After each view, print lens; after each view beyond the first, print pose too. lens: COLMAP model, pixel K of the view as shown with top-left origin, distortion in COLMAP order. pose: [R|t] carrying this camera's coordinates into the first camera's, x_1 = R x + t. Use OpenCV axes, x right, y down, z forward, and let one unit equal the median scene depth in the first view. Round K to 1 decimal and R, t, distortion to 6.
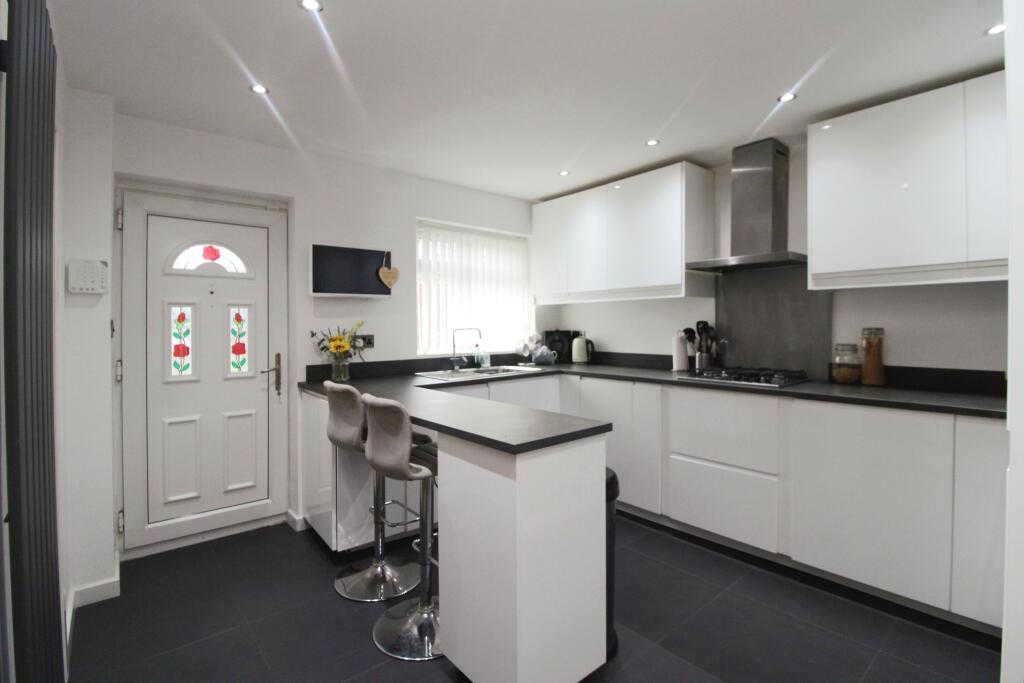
lens RADIAL K [[469.6, 0, 512.0], [0, 469.6, 341.5], [0, 0, 1]] dist [0.000203, -0.012261]
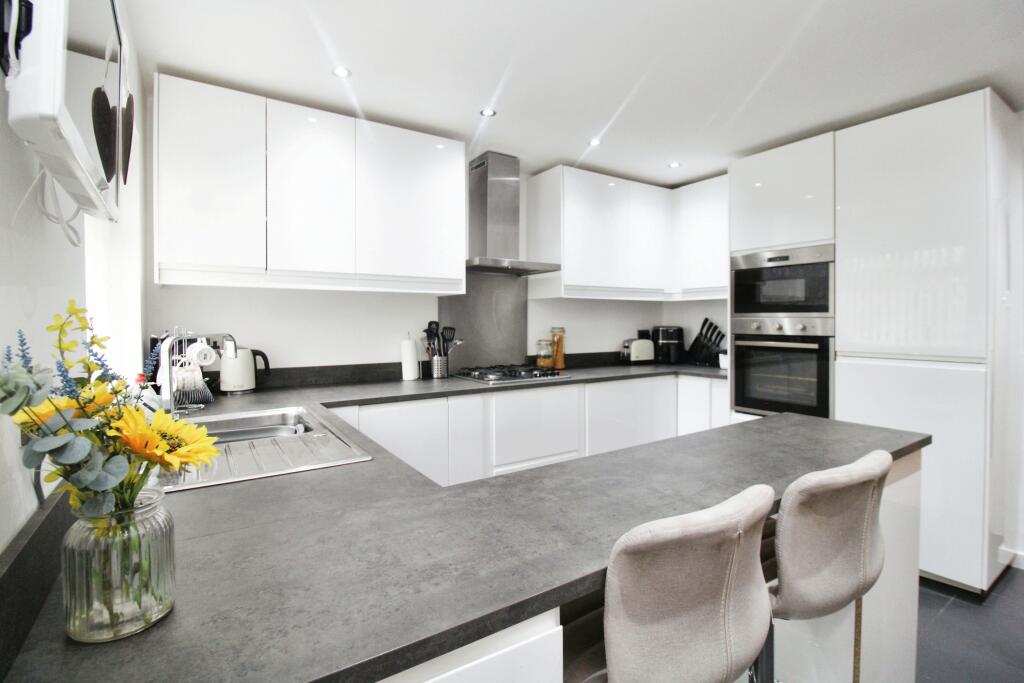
lens RADIAL K [[476.8, 0, 518.6], [0, 476.8, 338.4], [0, 0, 1]] dist [0.000736, -0.015029]
pose [[0.120657, -0.030322, 0.992231, -0.468887], [0.031770, 0.999139, 0.026670, -0.028817], [-0.992186, 0.028305, 0.121516, 0.722937]]
